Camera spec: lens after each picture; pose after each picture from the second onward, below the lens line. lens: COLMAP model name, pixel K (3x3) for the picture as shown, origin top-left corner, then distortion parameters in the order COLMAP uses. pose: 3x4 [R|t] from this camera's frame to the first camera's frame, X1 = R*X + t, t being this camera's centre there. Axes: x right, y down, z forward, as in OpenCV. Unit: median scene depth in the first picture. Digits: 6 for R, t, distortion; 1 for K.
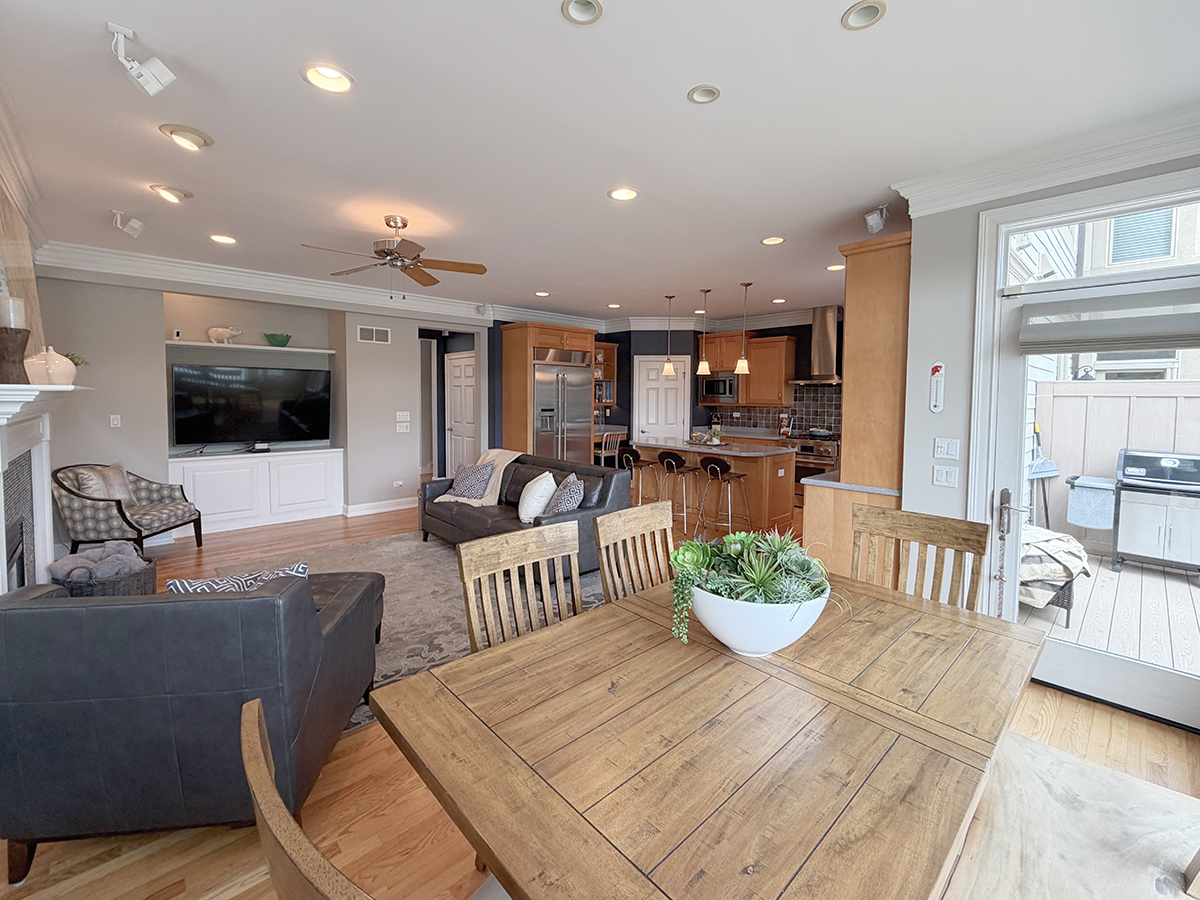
lens RADIAL K [[512.5, 0, 596.6], [0, 512.5, 417.3], [0, 0, 1]] dist [0.002101, -0.000512]
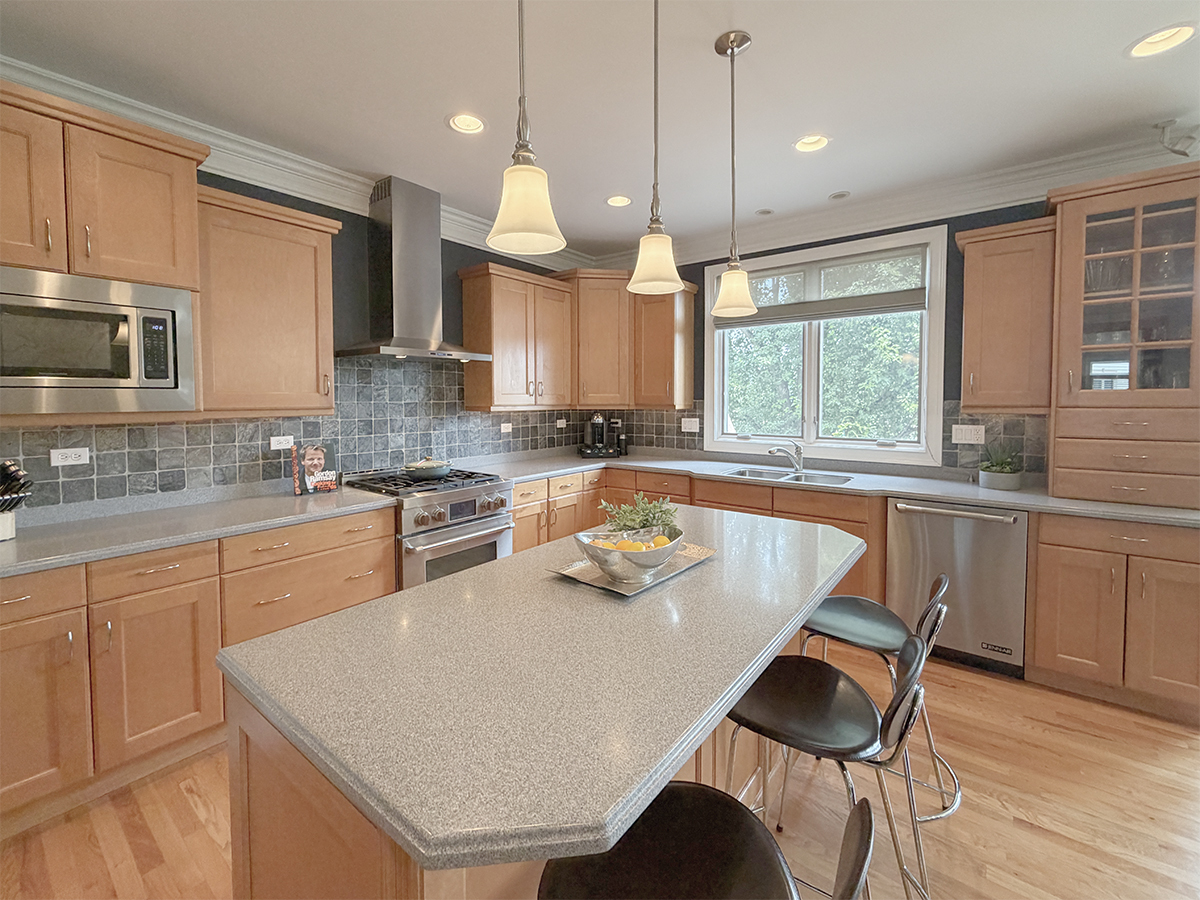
lens RADIAL K [[512.5, 0, 596.6], [0, 512.5, 417.3], [0, 0, 1]] dist [0.002101, -0.000512]
pose [[-0.152558, -0.047119, 0.987171, -0.030860], [0.044990, 0.997496, 0.054564, -0.037020], [-0.987270, 0.052737, -0.150056, 1.049155]]
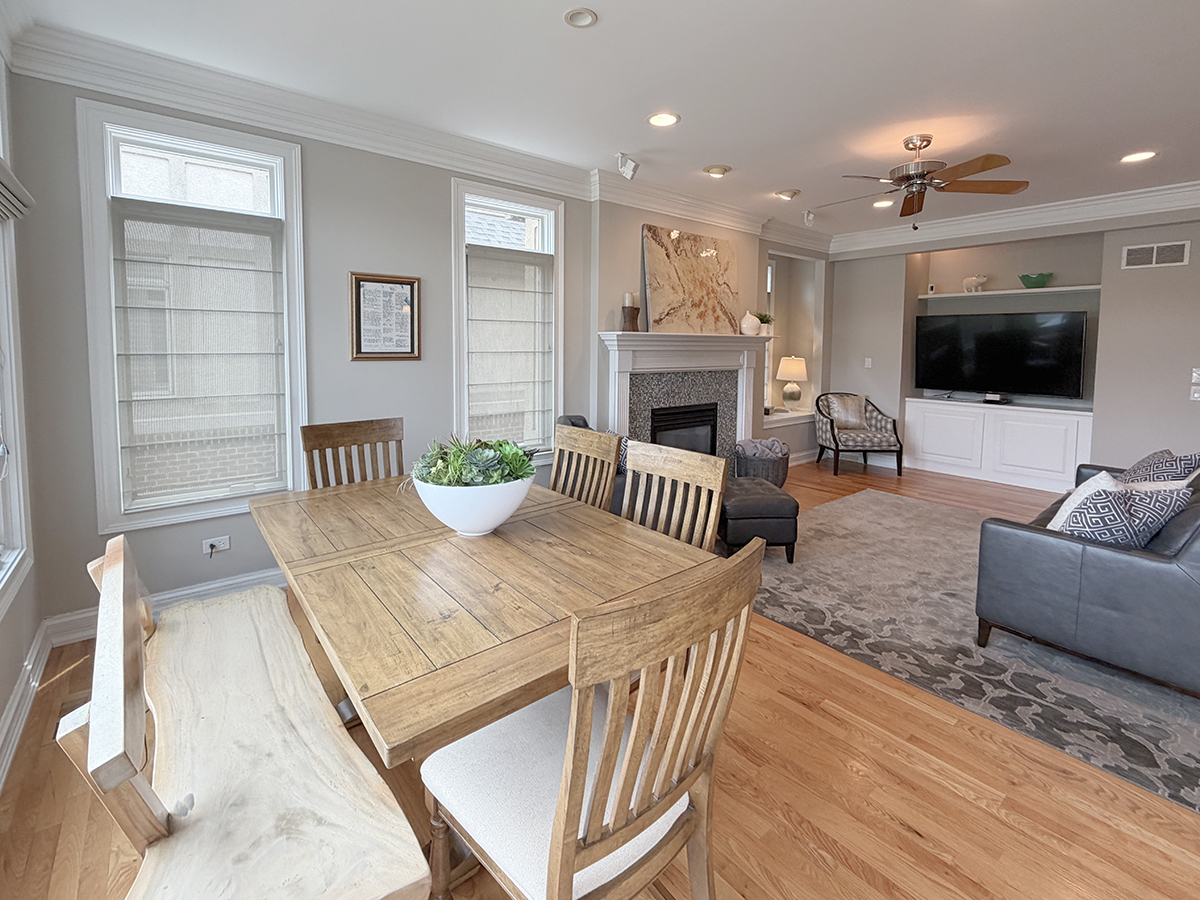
lens RADIAL K [[536.6, 0, 593.6], [0, 536.6, 377.9], [0, 0, 1]] dist [0.000498, -0.000297]
pose [[-0.071490, 0.055103, -0.995918, 0.353141], [-0.053136, 0.996845, 0.058969, 0.001447], [0.996025, 0.057134, -0.068337, 0.313417]]
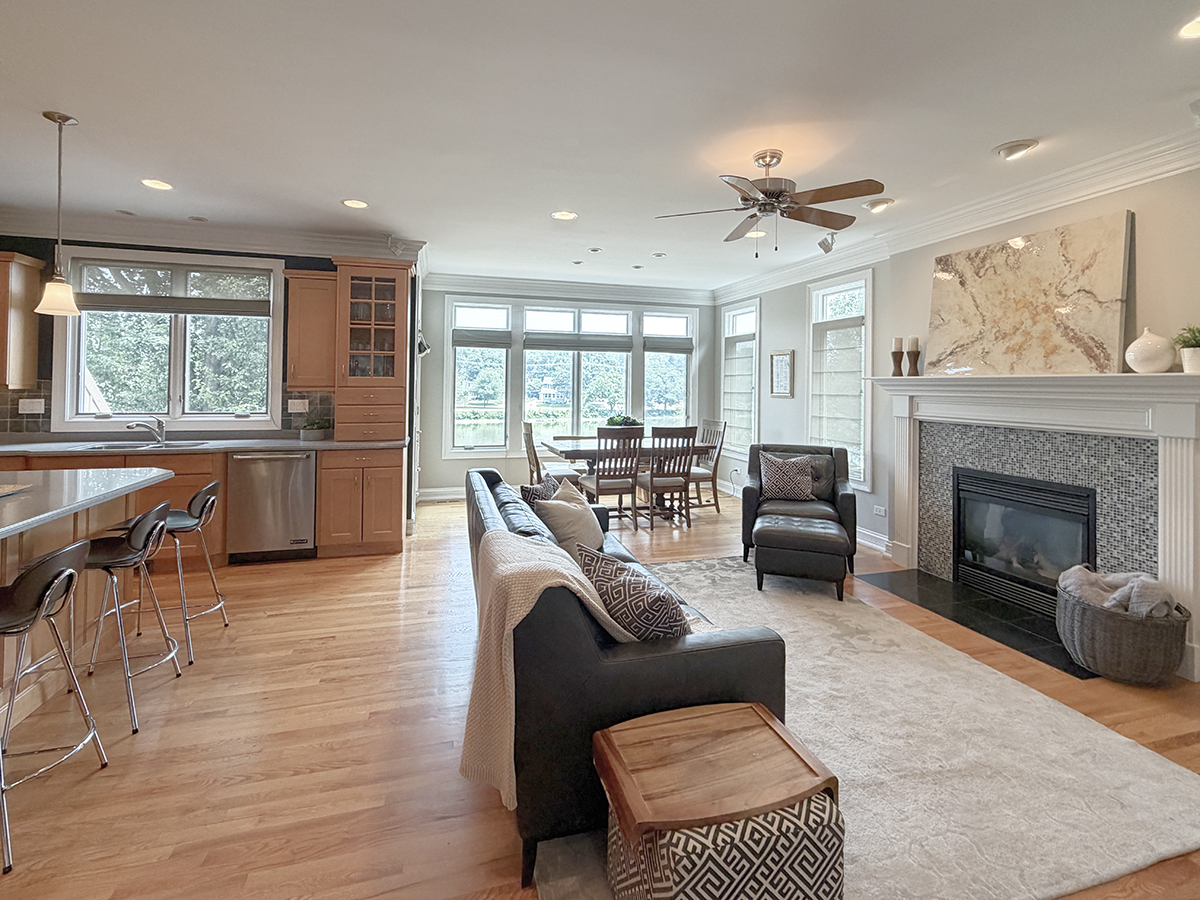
lens RADIAL K [[546.4, 0, 594.3], [0, 546.4, 378.4], [0, 0, 1]] dist [0.000243, -0.000747]
pose [[-0.894488, -0.013004, 0.446902, -0.316141], [0.000522, 0.999546, 0.030129, -0.038968], [-0.447091, 0.027183, -0.894075, 1.120464]]
